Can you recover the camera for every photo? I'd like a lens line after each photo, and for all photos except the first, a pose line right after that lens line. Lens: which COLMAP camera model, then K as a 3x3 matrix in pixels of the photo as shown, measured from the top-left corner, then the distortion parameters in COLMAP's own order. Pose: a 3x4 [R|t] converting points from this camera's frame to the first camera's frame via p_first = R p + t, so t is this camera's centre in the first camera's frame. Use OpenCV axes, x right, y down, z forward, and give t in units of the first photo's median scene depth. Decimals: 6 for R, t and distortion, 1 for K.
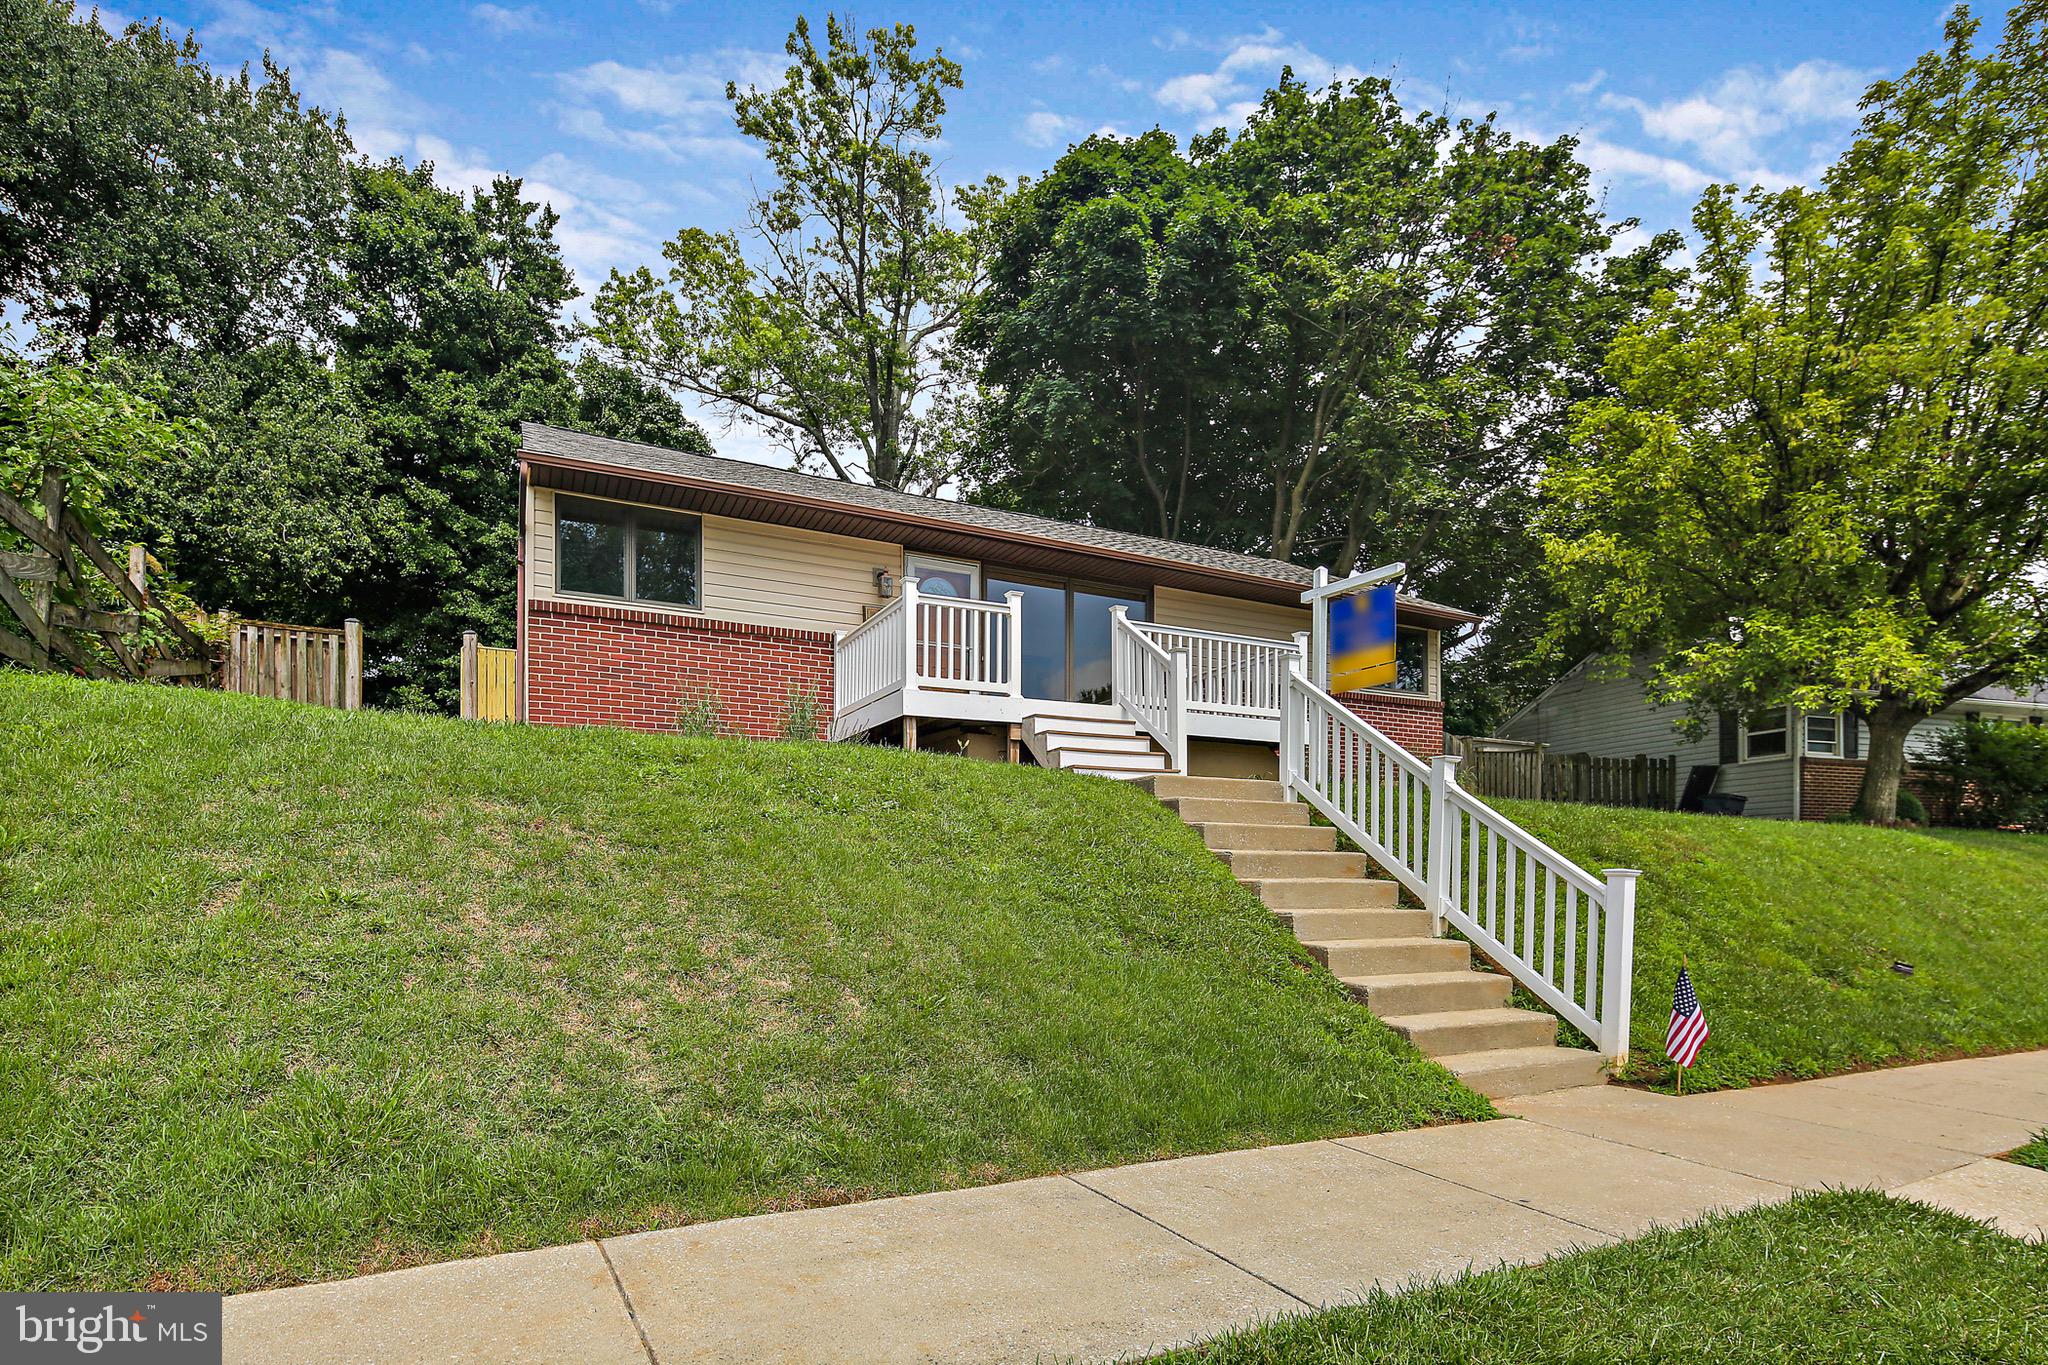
lens RADIAL K [[1006.5, 0, 1023.6], [0, 1006.5, 607.3], [0, 0, 1]] dist [0.000233, -0.001692]
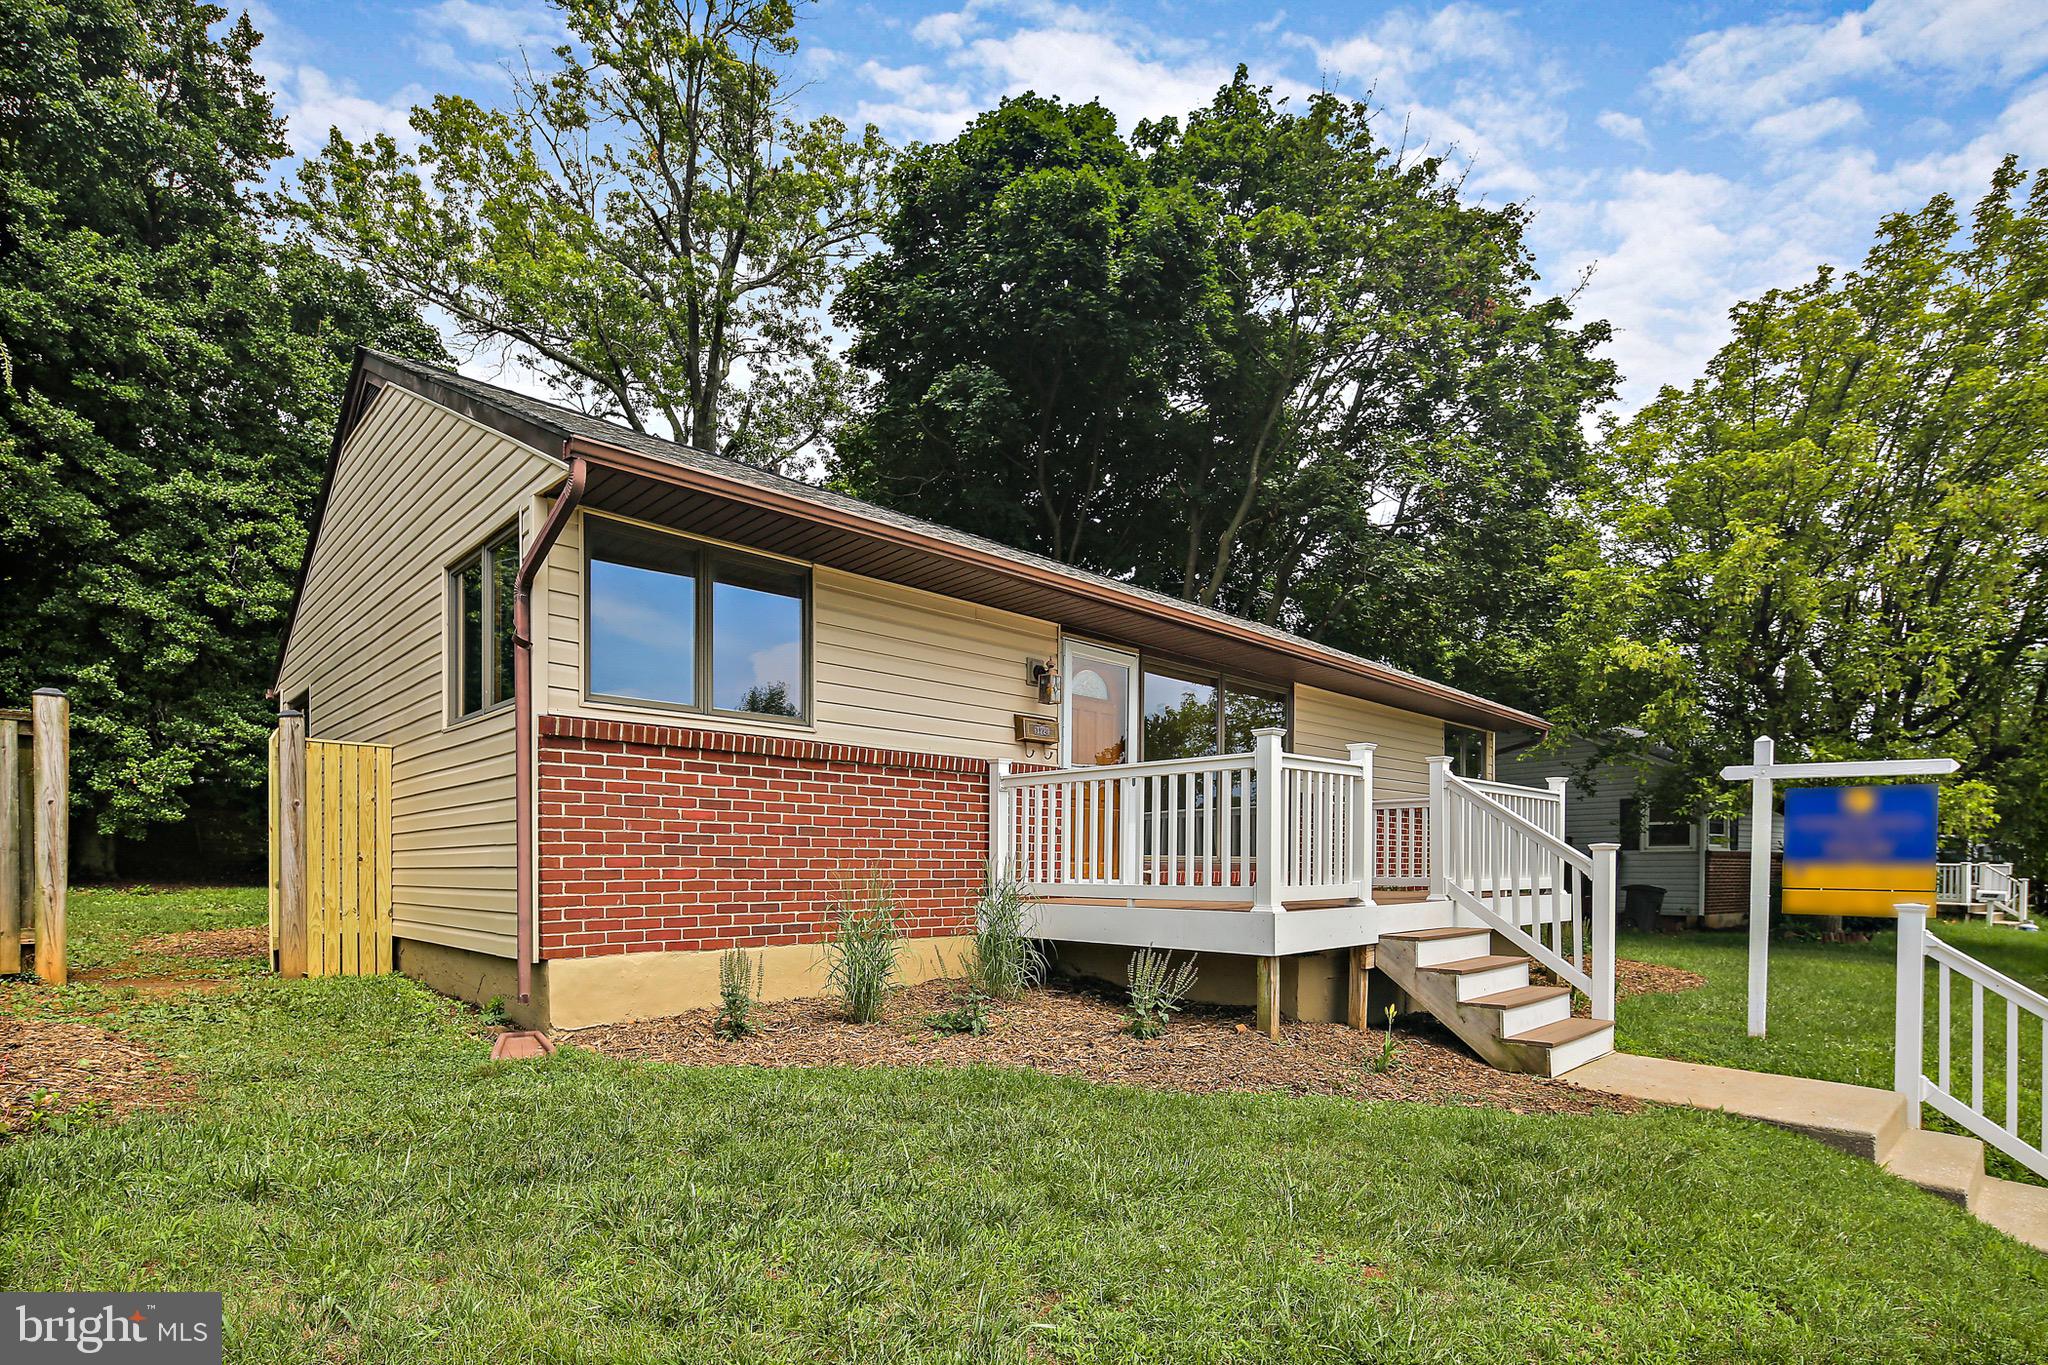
lens RADIAL K [[989.6, 0, 1023.9], [0, 989.6, 658.0], [0, 0, 1]] dist [0.003108, -0.004501]
pose [[0.950246, 0.058932, 0.305874, -0.166729], [-0.077686, 0.995749, 0.049495, -0.033613], [-0.301656, -0.070794, 0.950785, 0.174283]]
